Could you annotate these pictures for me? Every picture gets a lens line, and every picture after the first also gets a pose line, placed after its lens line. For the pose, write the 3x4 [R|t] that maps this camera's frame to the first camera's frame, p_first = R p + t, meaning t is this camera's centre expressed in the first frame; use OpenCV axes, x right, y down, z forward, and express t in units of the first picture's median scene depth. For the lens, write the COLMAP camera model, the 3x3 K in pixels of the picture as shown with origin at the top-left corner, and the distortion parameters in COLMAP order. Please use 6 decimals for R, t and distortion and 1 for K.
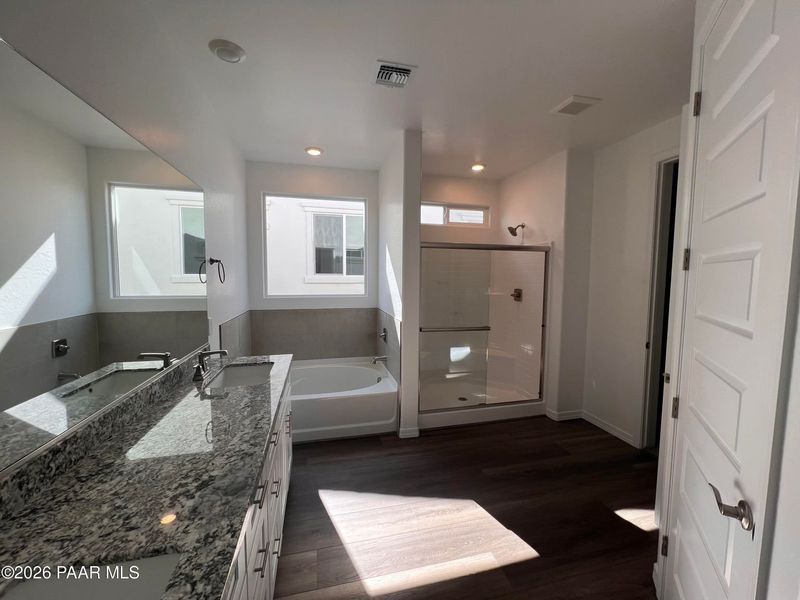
lens RADIAL K [[320.2, 0, 397.3], [0, 320.2, 297.6], [0, 0, 1]] dist [0.000736, -0.000050]
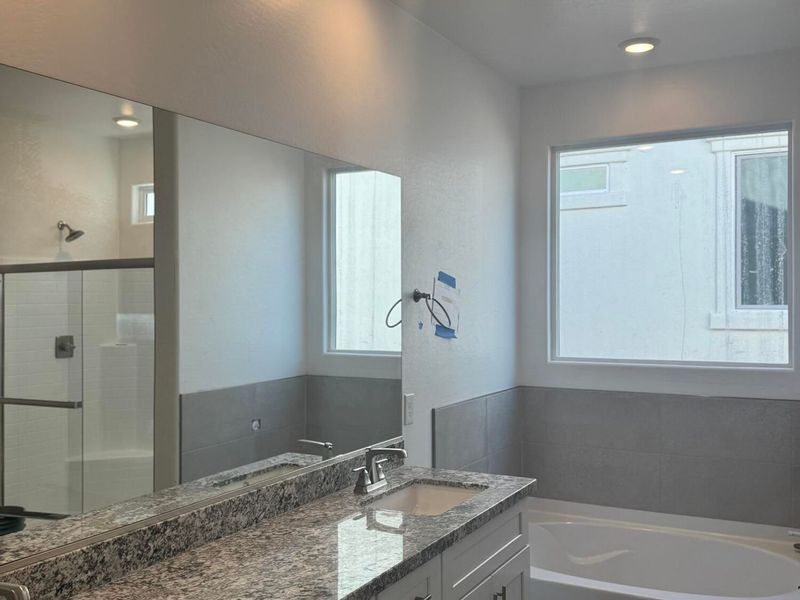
lens RADIAL K [[805.8, 0, 400.0], [0, 805.8, 300.0], [0, 0, 1]] dist [0.122760, -0.352422]
pose [[0.748958, -0.013567, -0.662479, 0.800965], [-0.035377, 0.997546, -0.060424, -0.034860], [0.661672, 0.068692, 0.746640, -0.231199]]
